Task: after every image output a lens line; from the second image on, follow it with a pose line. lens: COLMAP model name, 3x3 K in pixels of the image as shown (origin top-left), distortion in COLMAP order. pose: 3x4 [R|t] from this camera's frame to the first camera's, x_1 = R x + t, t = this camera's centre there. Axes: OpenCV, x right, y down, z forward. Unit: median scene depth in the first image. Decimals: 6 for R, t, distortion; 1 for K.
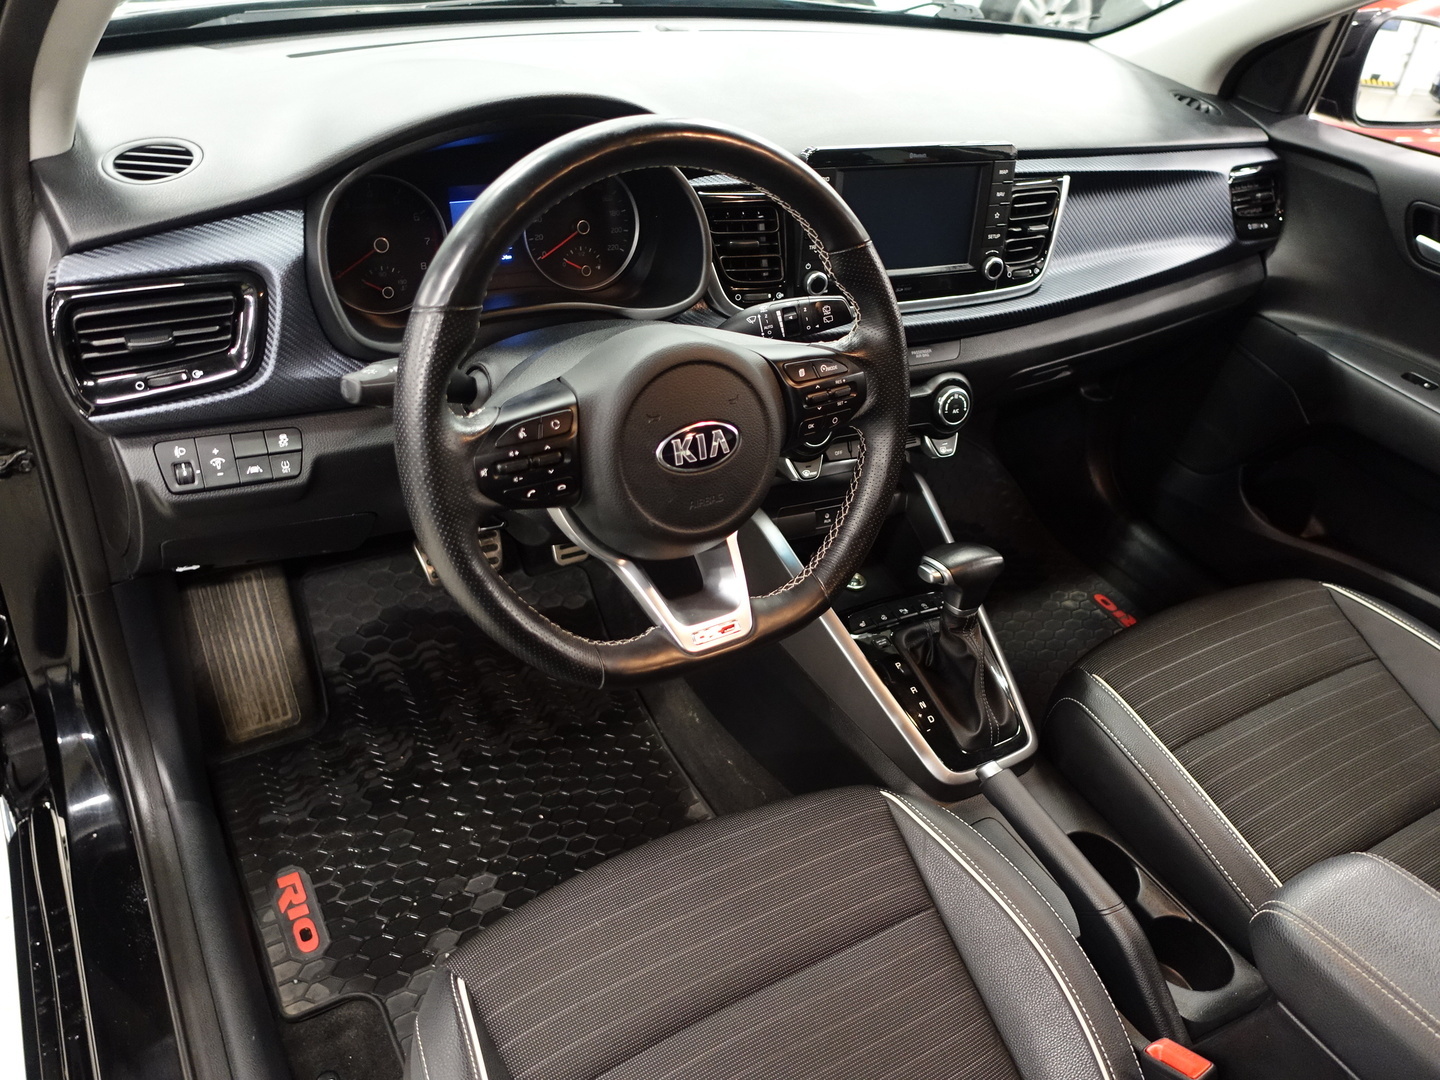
lens RADIAL K [[1117.2, 0, 720.0], [0, 1117.2, 540.0], [0, 0, 1]] dist [-0.009356, 0.009718]
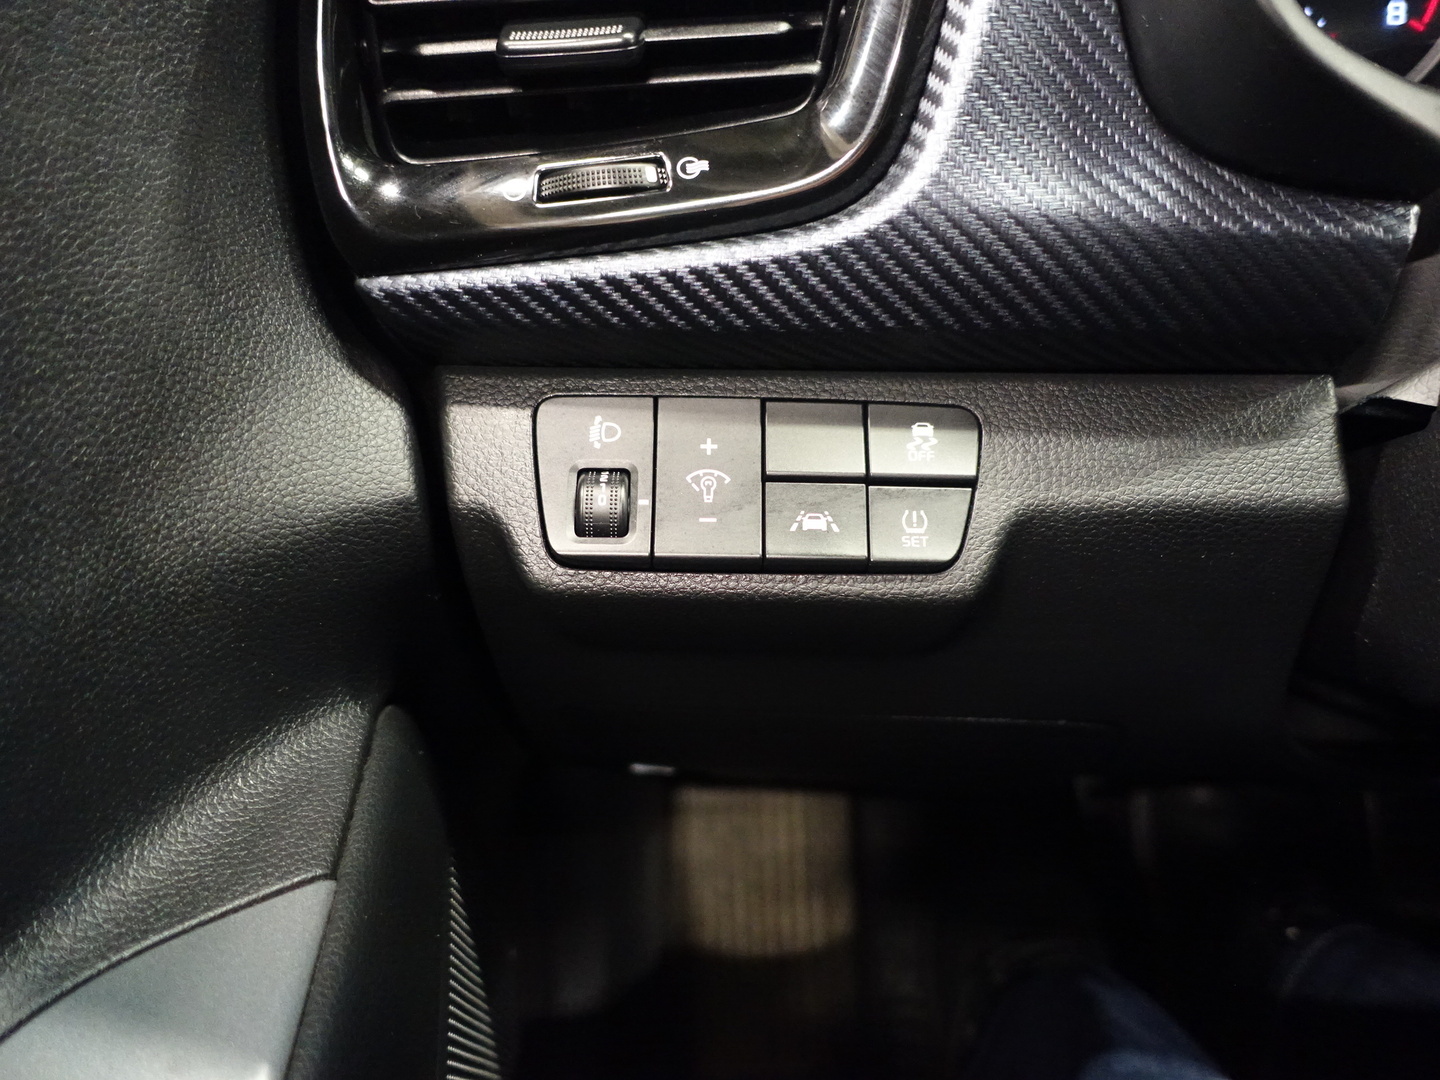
lens RADIAL K [[1117.2, 0, 720.0], [0, 1117.2, 540.0], [0, 0, 1]] dist [-0.009356, 0.009718]
pose [[0.862684, 0.122798, -0.490608, -0.273413], [-0.181543, 0.980611, -0.073780, -0.029819], [0.472036, 0.152716, 0.868251, 0.682003]]
